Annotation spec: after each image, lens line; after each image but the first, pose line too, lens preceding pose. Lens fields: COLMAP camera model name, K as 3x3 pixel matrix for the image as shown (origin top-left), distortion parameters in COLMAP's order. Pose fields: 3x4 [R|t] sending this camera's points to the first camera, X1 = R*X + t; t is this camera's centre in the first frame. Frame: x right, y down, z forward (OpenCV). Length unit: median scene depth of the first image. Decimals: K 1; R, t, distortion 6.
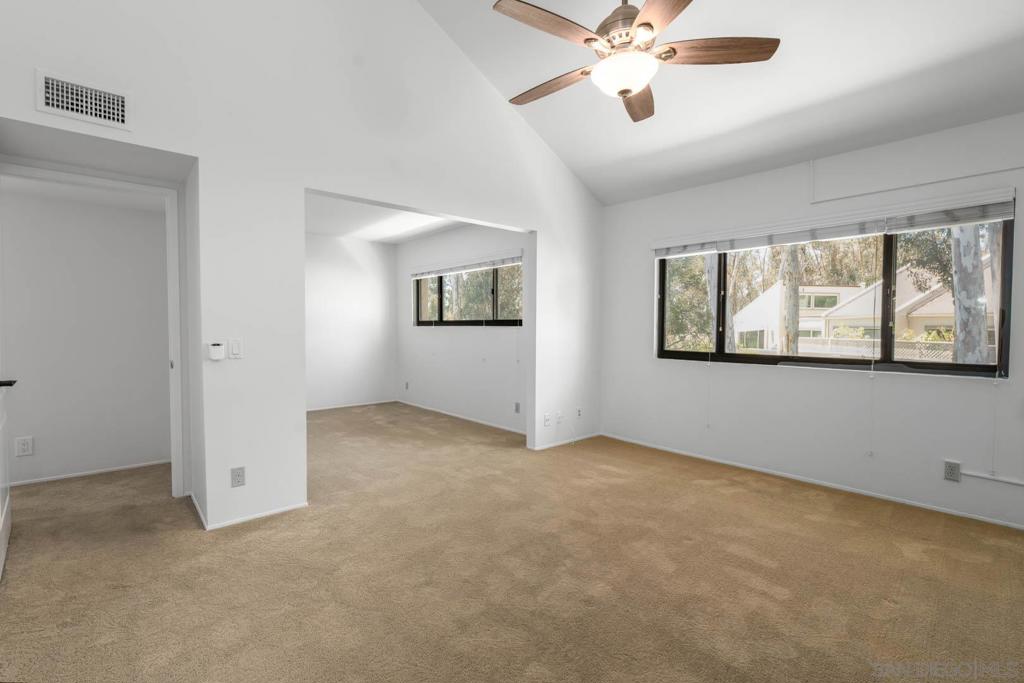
lens RADIAL K [[448.6, 0, 512.0], [0, 448.6, 341.5], [0, 0, 1]] dist [-0.009458, 0.000738]
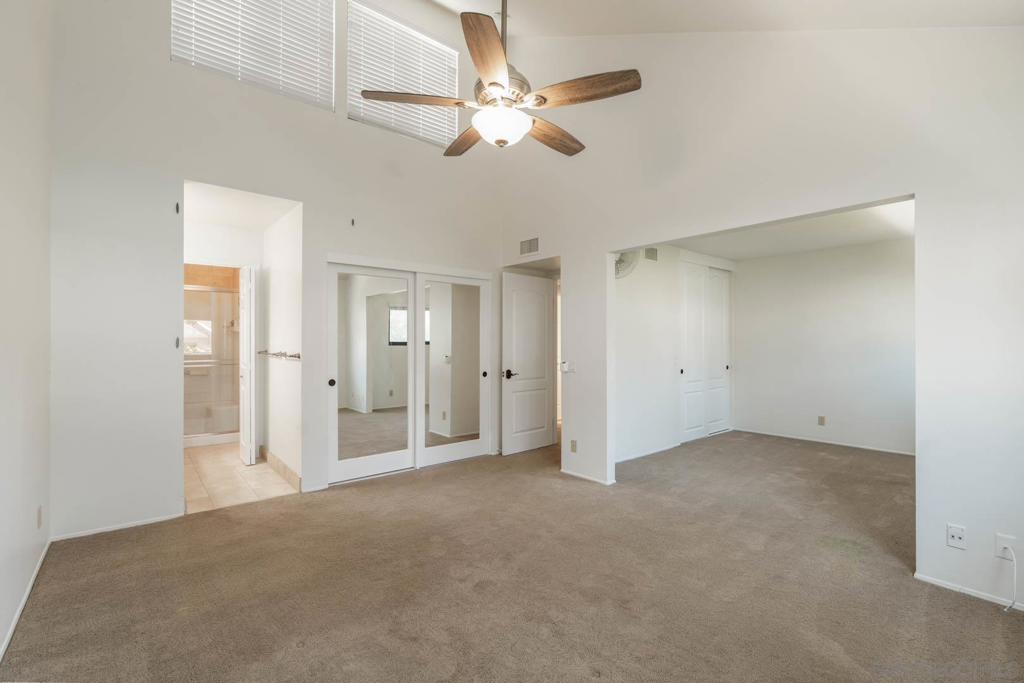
lens RADIAL K [[448.6, 0, 512.0], [0, 448.6, 341.5], [0, 0, 1]] dist [-0.009458, 0.000738]
pose [[-0.005134, -0.002088, -0.999985, 1.051902], [-0.031908, 0.999489, -0.001923, -0.064642], [0.999478, 0.031897, -0.005198, 0.823170]]
